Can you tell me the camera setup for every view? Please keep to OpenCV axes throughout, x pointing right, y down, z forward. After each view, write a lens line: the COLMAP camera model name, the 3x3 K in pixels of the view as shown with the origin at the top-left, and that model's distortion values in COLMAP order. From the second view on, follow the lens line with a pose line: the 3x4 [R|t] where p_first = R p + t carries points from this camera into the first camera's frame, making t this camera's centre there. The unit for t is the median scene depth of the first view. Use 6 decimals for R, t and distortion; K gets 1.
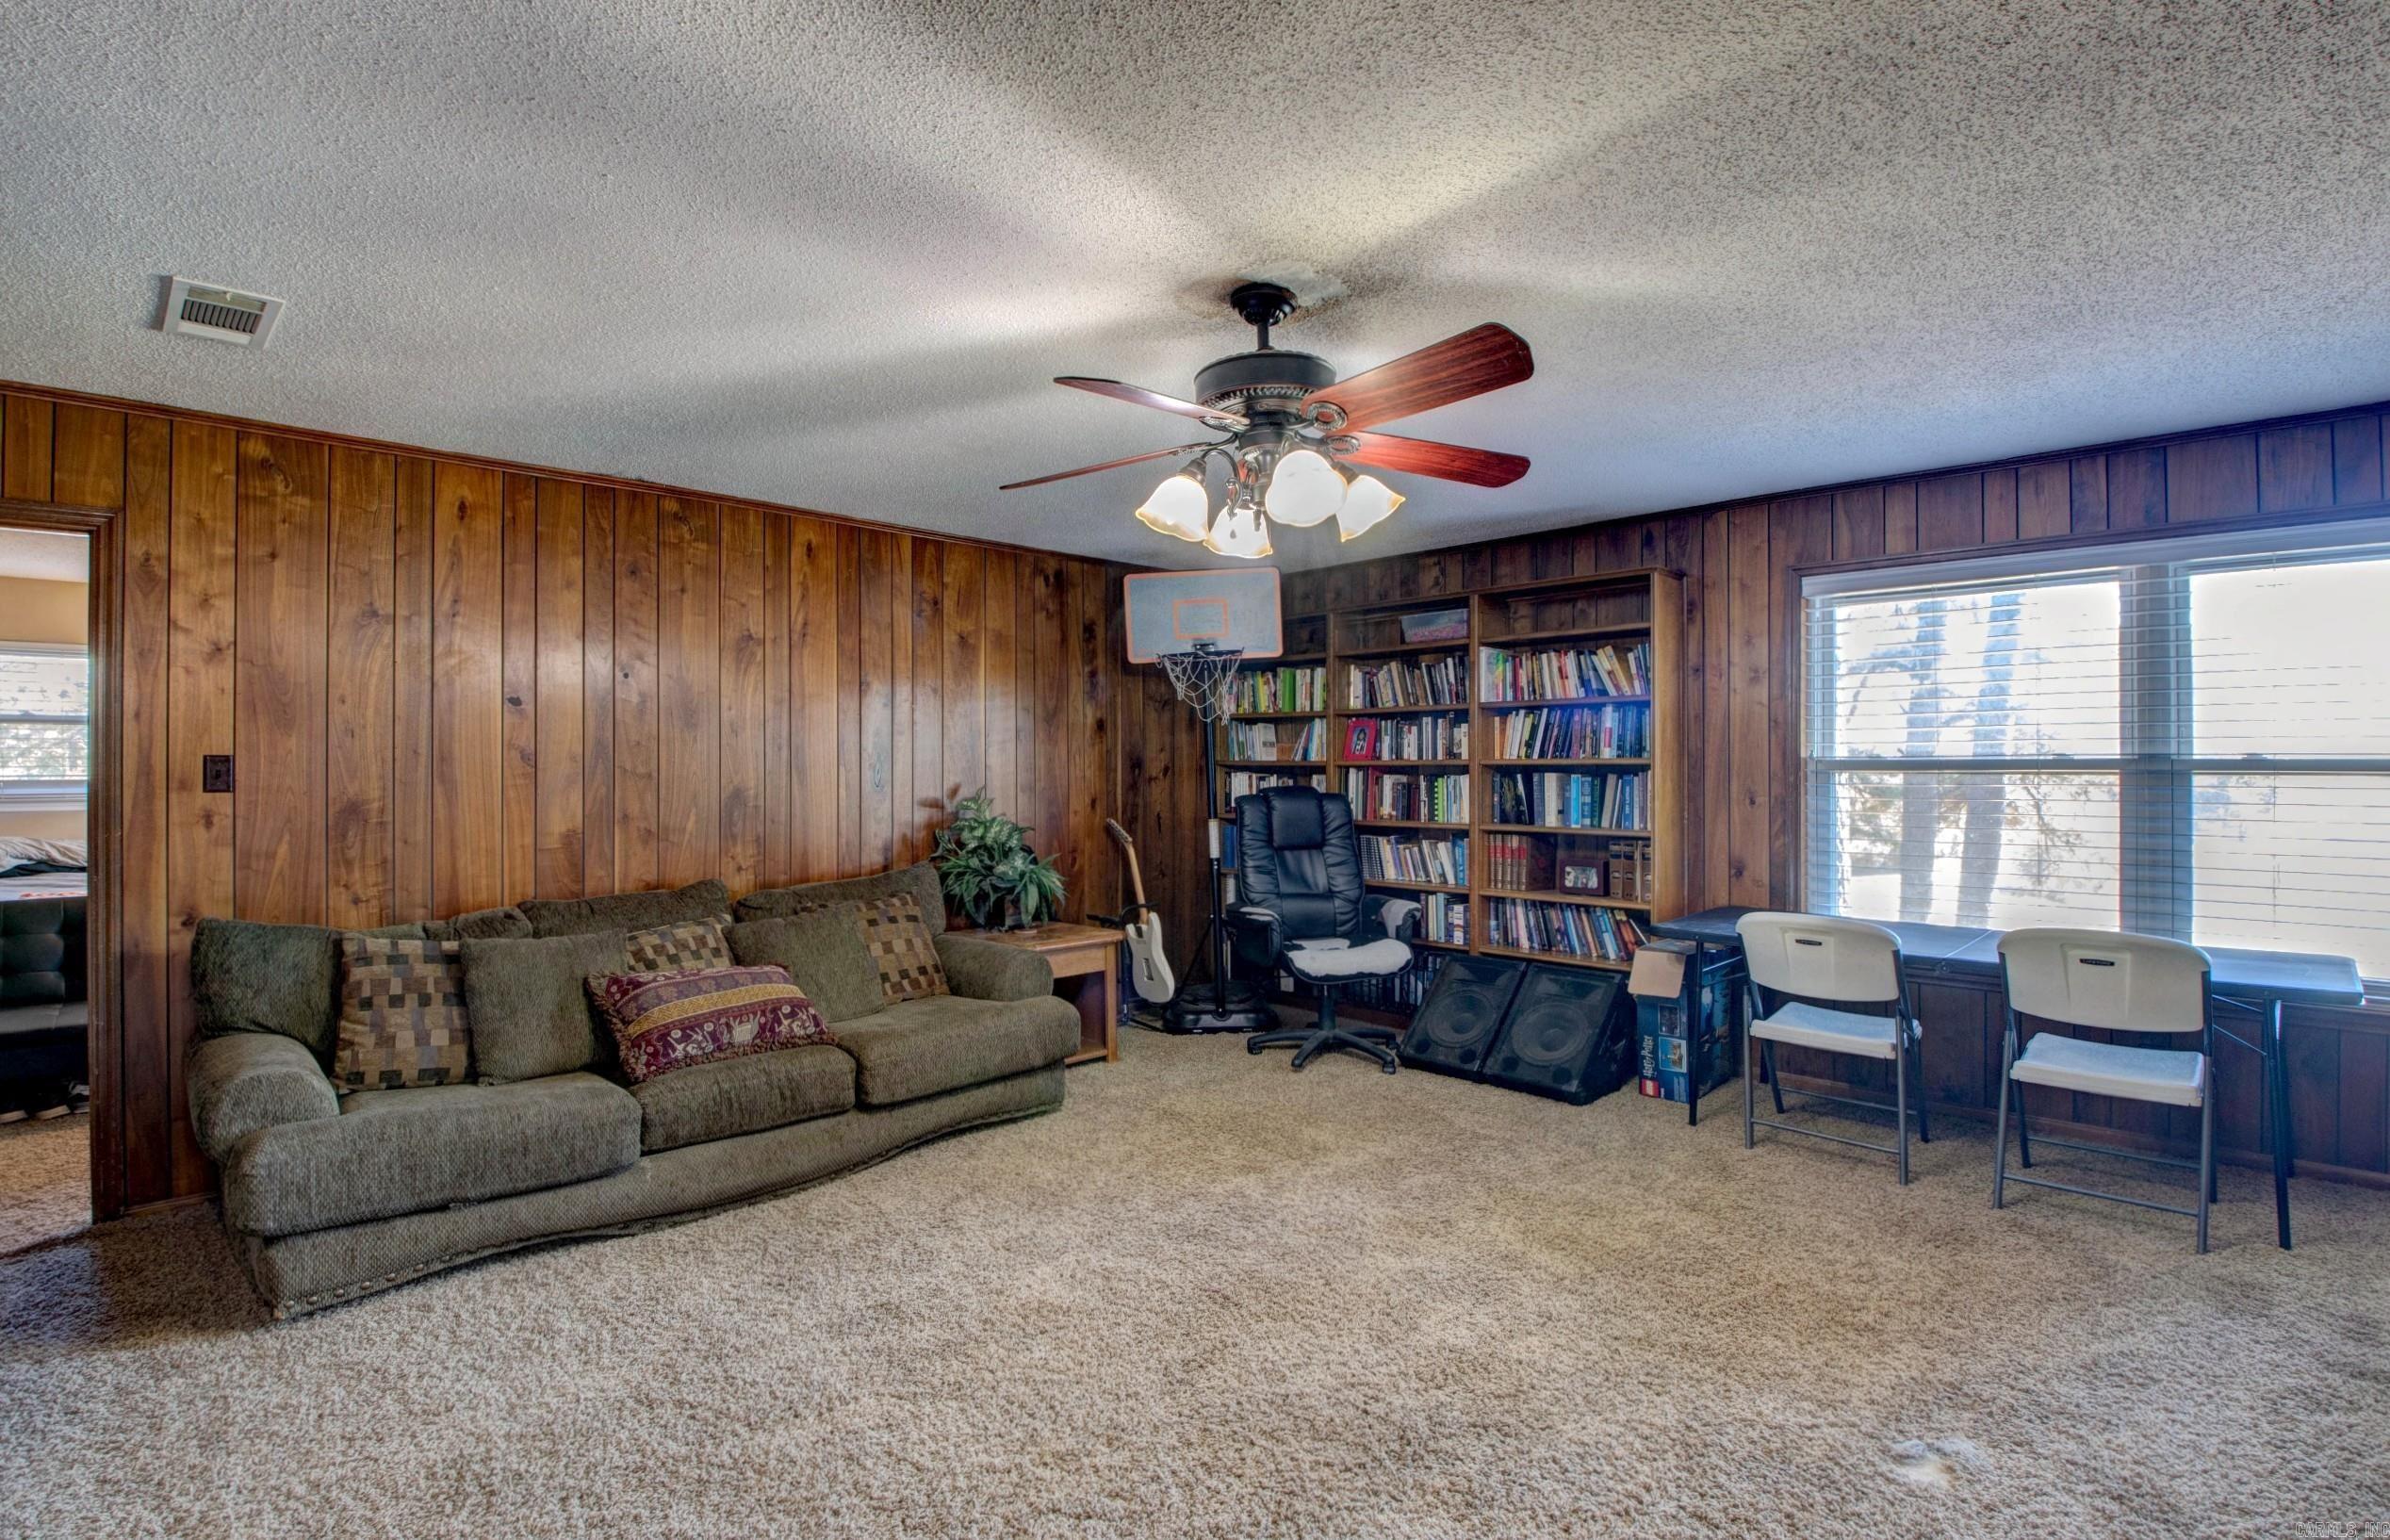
lens RADIAL K [[1105.4, 0, 1179.1], [0, 1105.4, 758.1], [0, 0, 1]] dist [-0.000385, -0.000060]
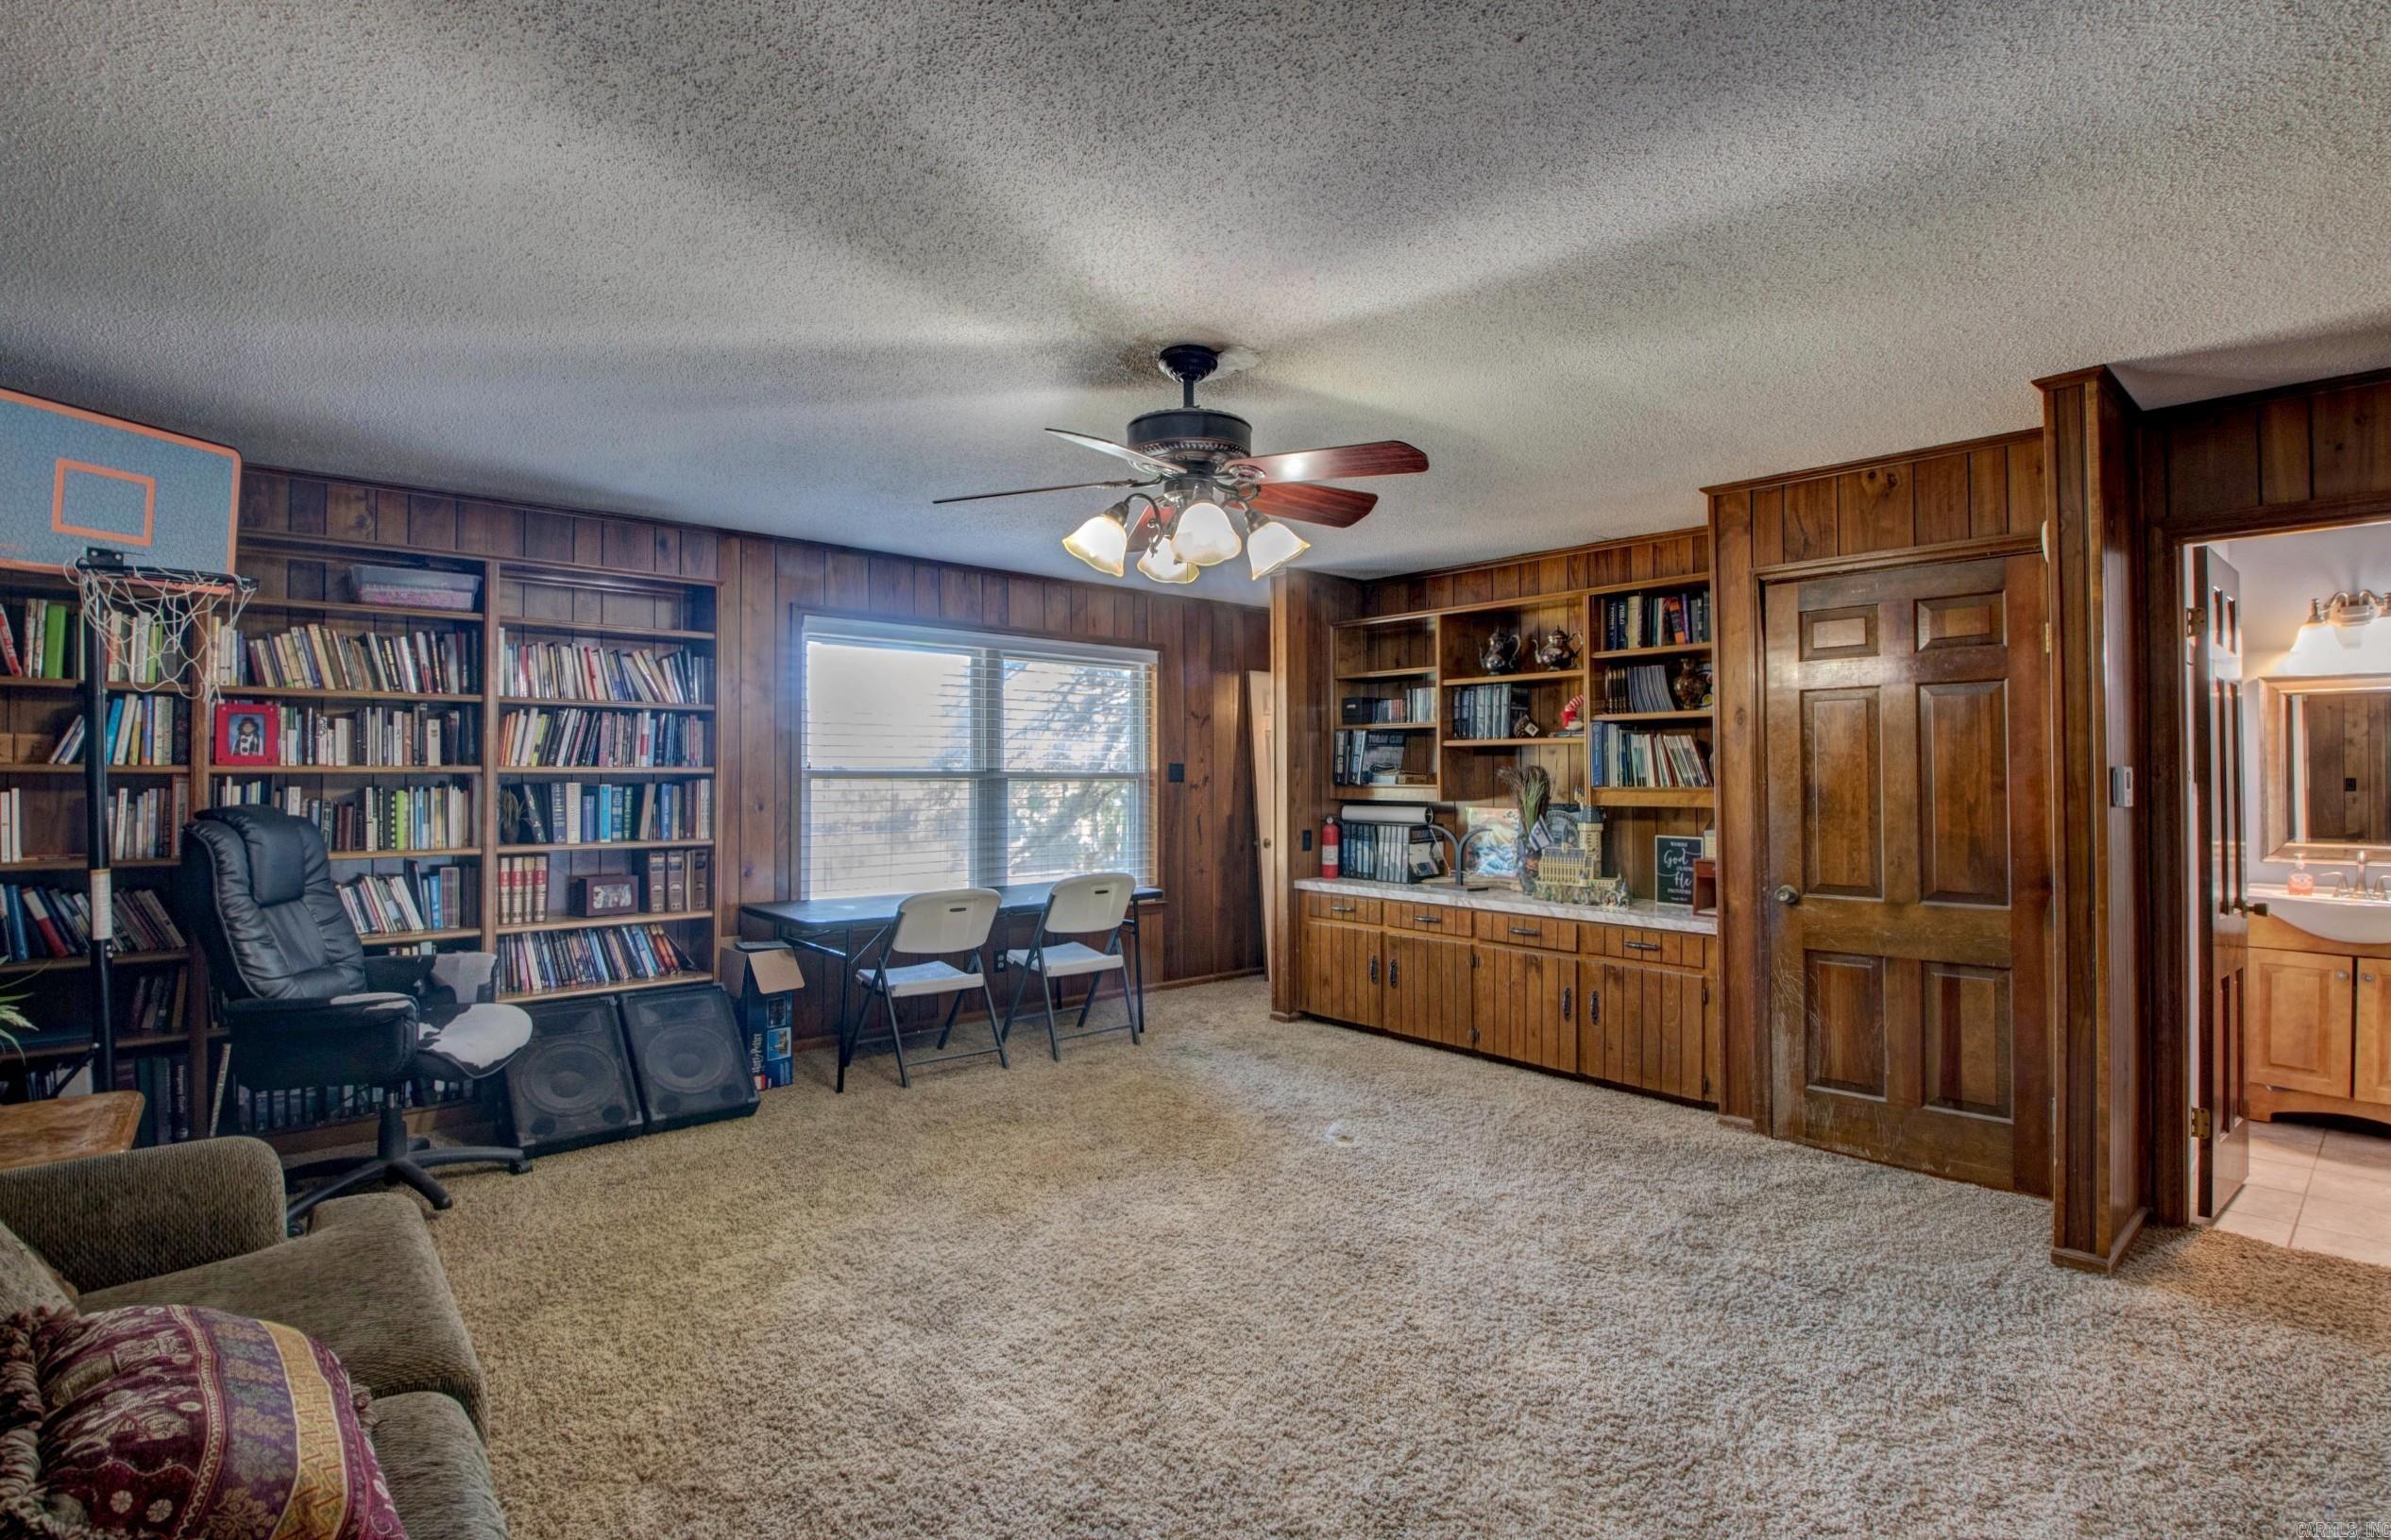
lens RADIAL K [[1105.7, 0, 1181.7], [0, 1105.7, 772.9], [0, 0, 1]] dist [-0.000385, -0.000060]
pose [[0.062082, 0.004717, 0.998060, -0.523933], [-0.008128, 0.999958, -0.004221, 0.005035], [-0.998038, -0.007850, 0.062118, 0.470940]]
